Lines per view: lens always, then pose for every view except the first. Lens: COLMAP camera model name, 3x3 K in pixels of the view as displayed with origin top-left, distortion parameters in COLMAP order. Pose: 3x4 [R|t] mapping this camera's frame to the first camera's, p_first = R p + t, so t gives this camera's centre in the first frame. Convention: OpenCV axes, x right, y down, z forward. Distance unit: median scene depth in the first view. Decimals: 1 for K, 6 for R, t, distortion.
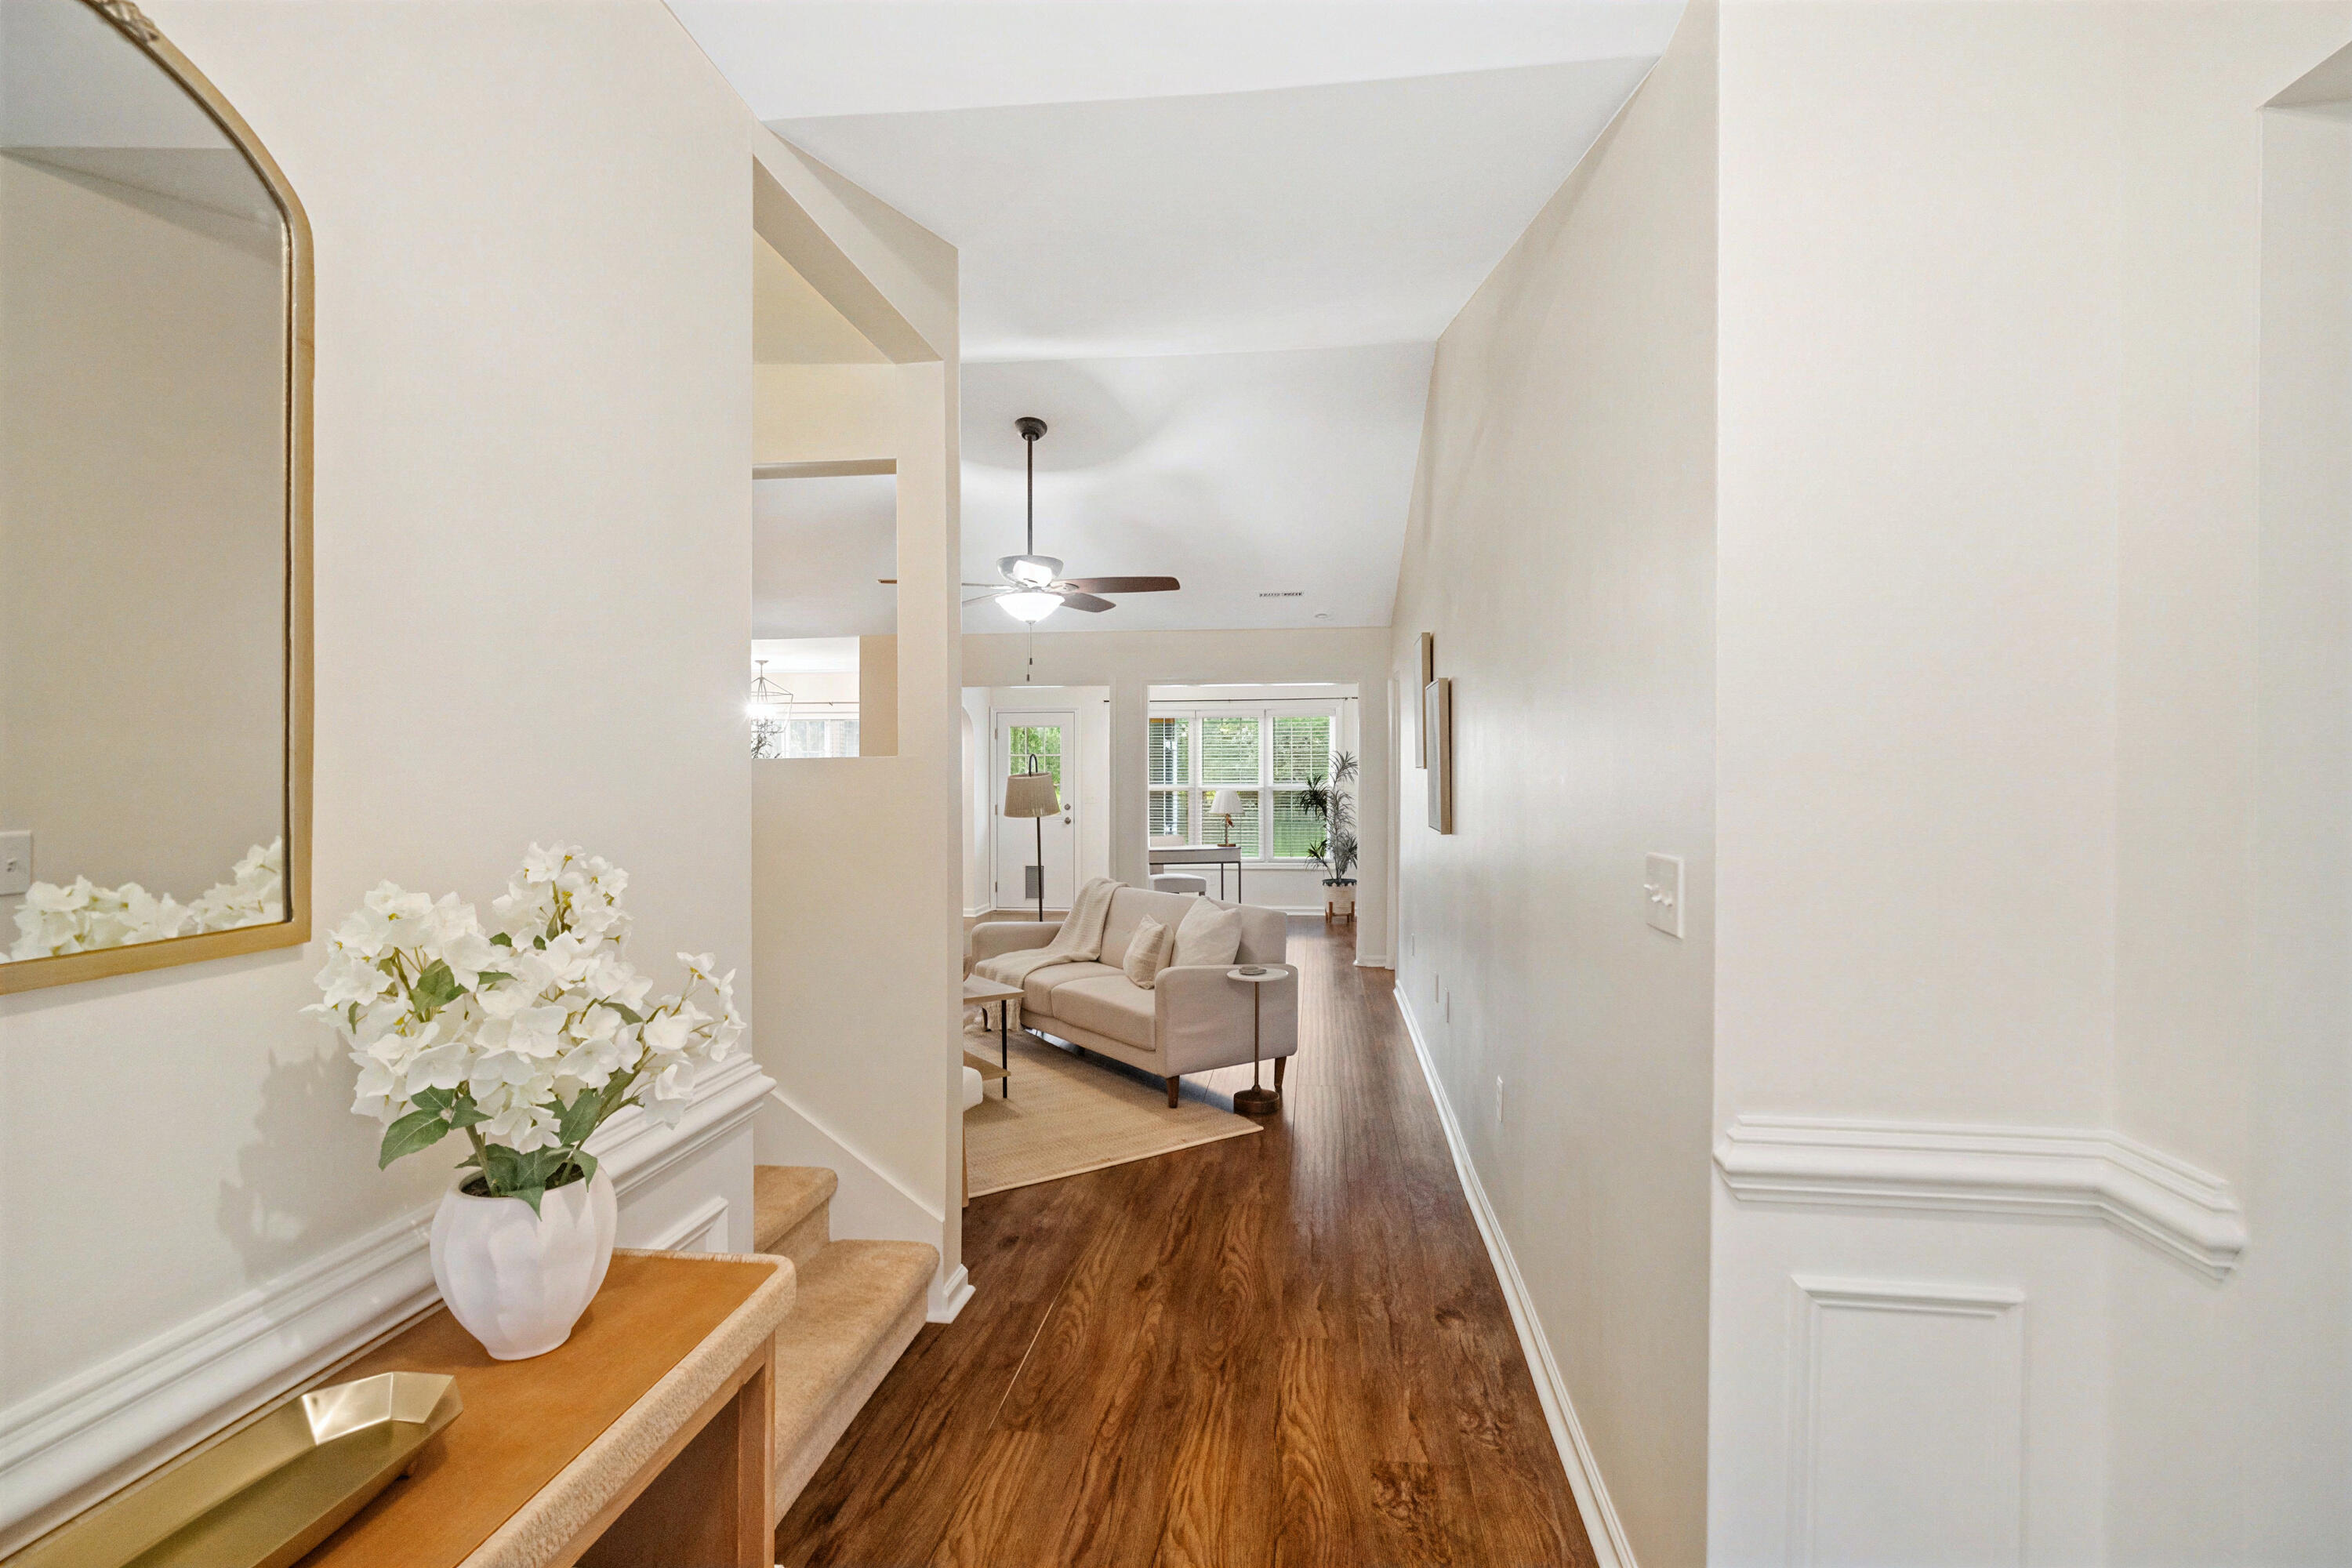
lens RADIAL K [[1122.8, 0, 1176.5], [0, 1122.8, 785.2], [0, 0, 1]] dist [-0.000764, 0.001107]
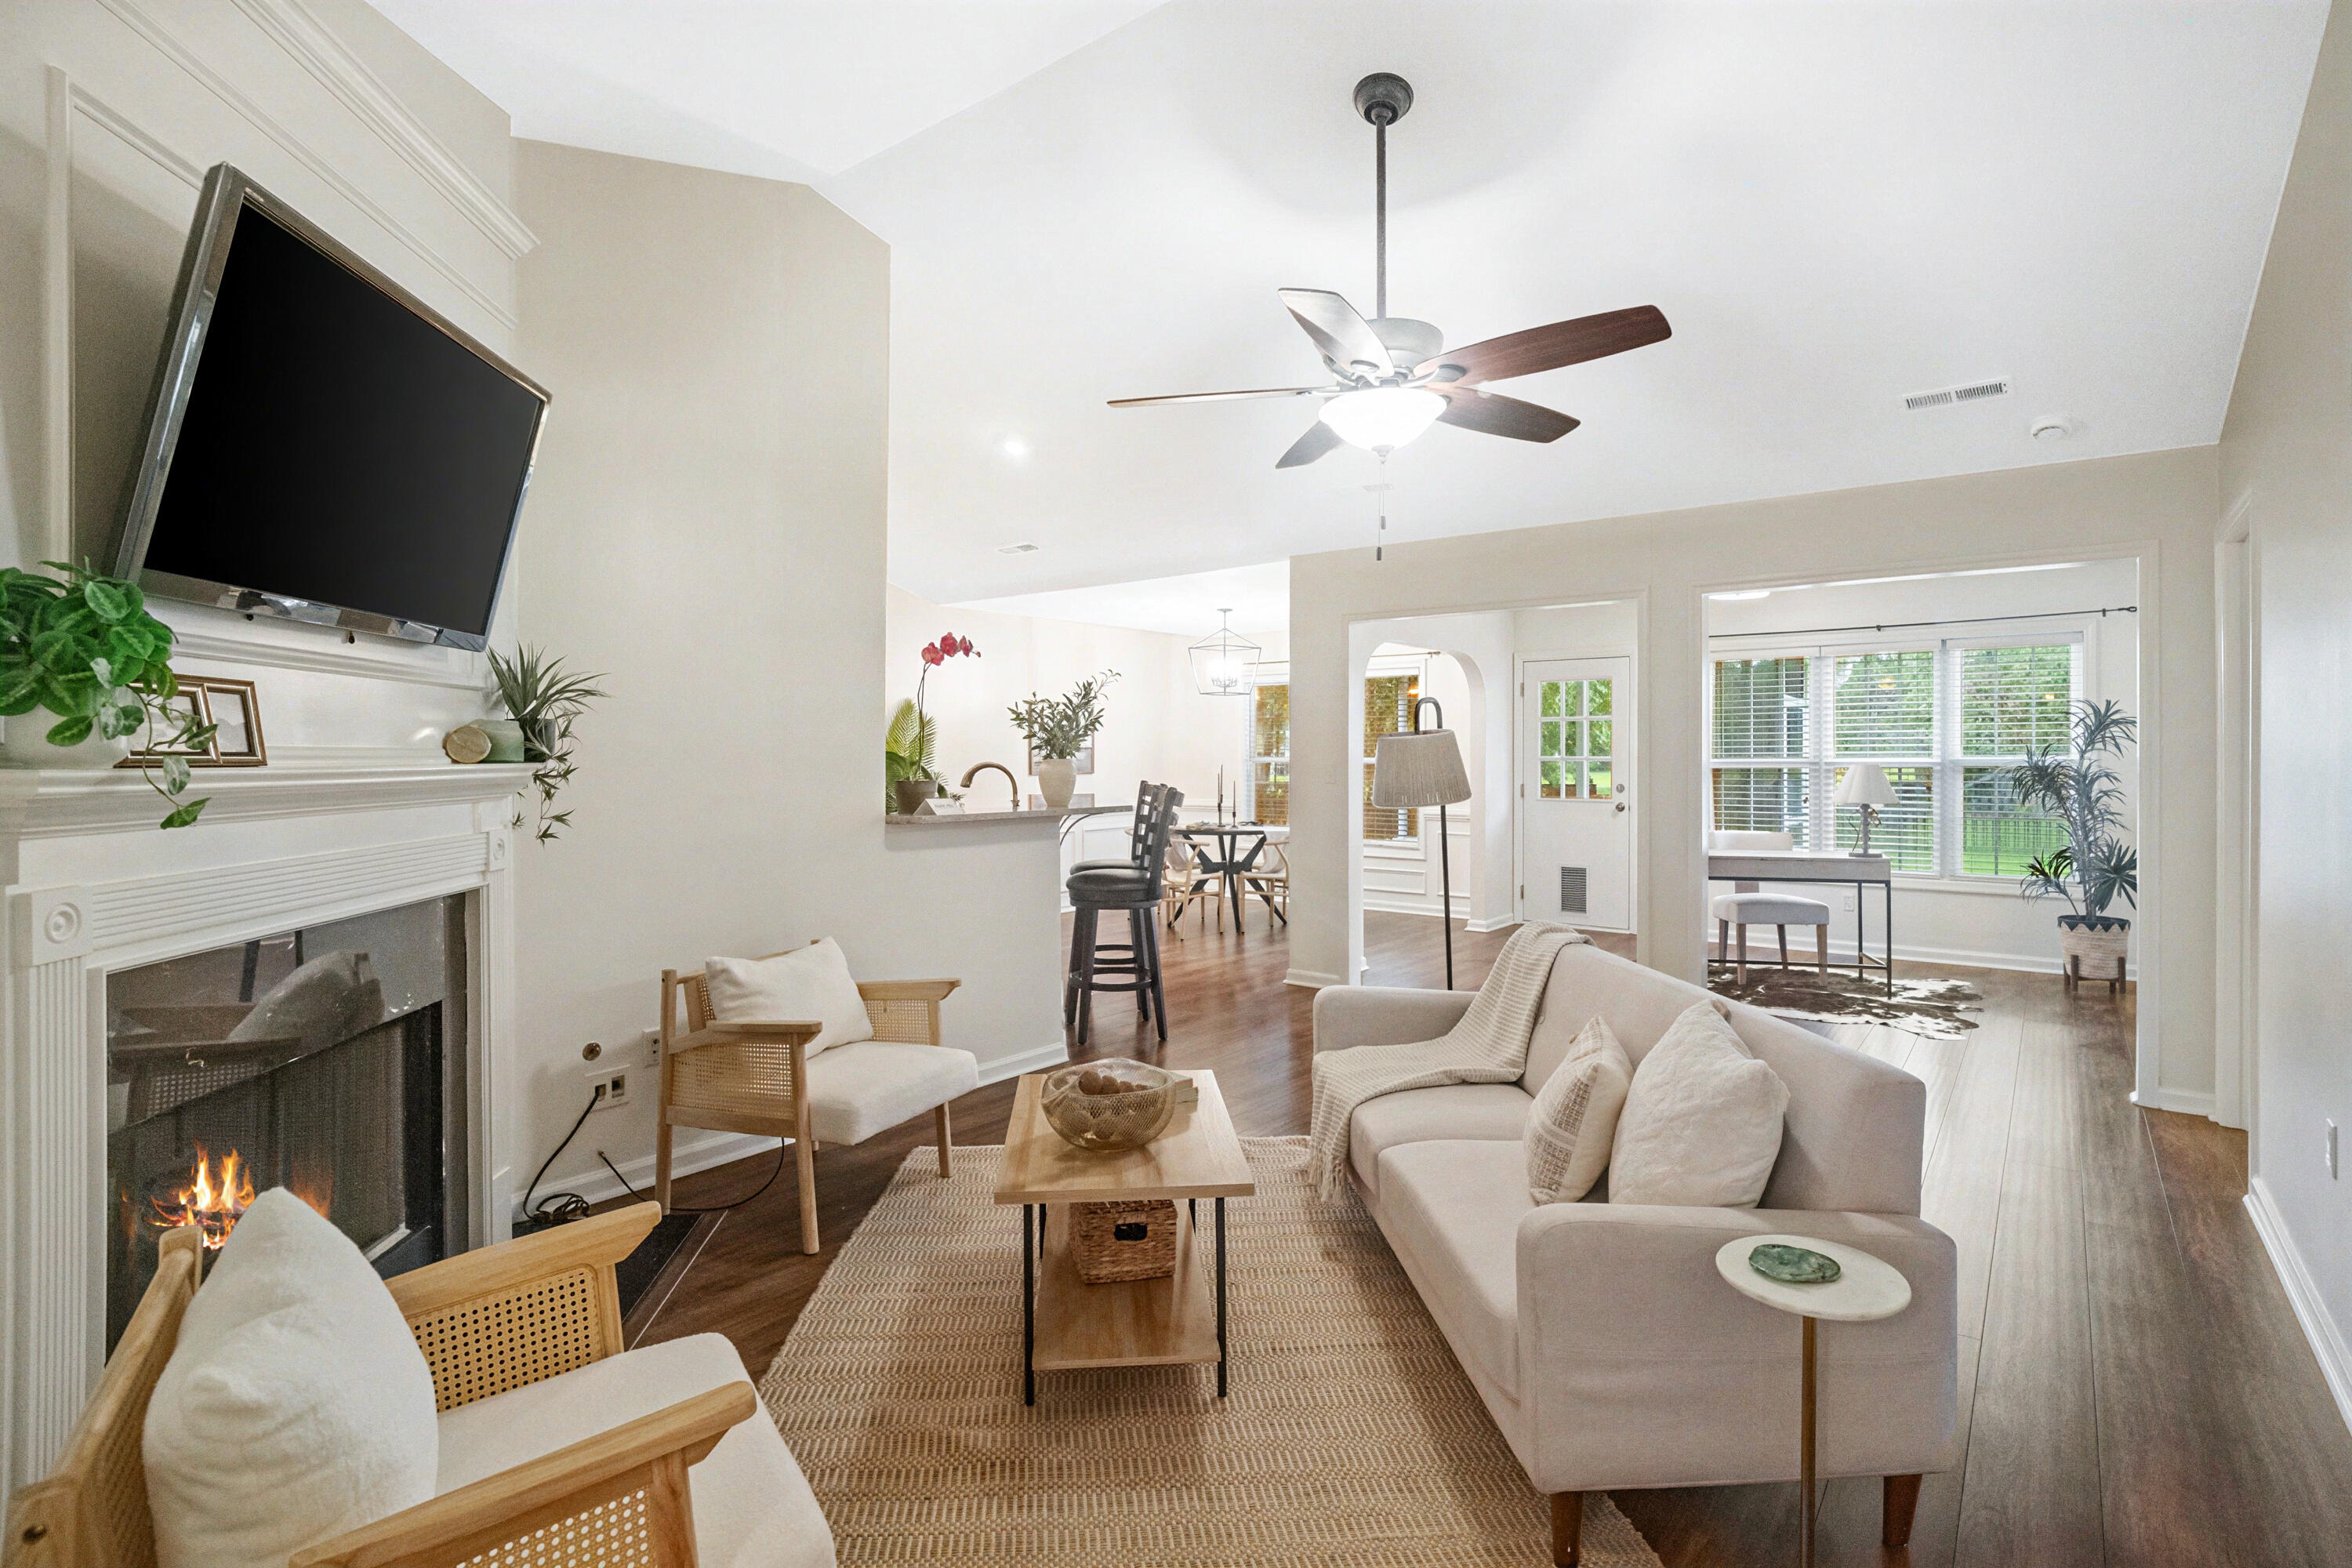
lens RADIAL K [[1122.8, 0, 1195.6], [0, 1122.8, 754.8], [0, 0, 1]] dist [-0.000764, 0.001107]
pose [[0.863228, -0.000840, -0.504813, 0.037053], [-0.001621, 0.999989, -0.004434, 0.001787], [0.504811, 0.004646, 0.863217, 0.260933]]
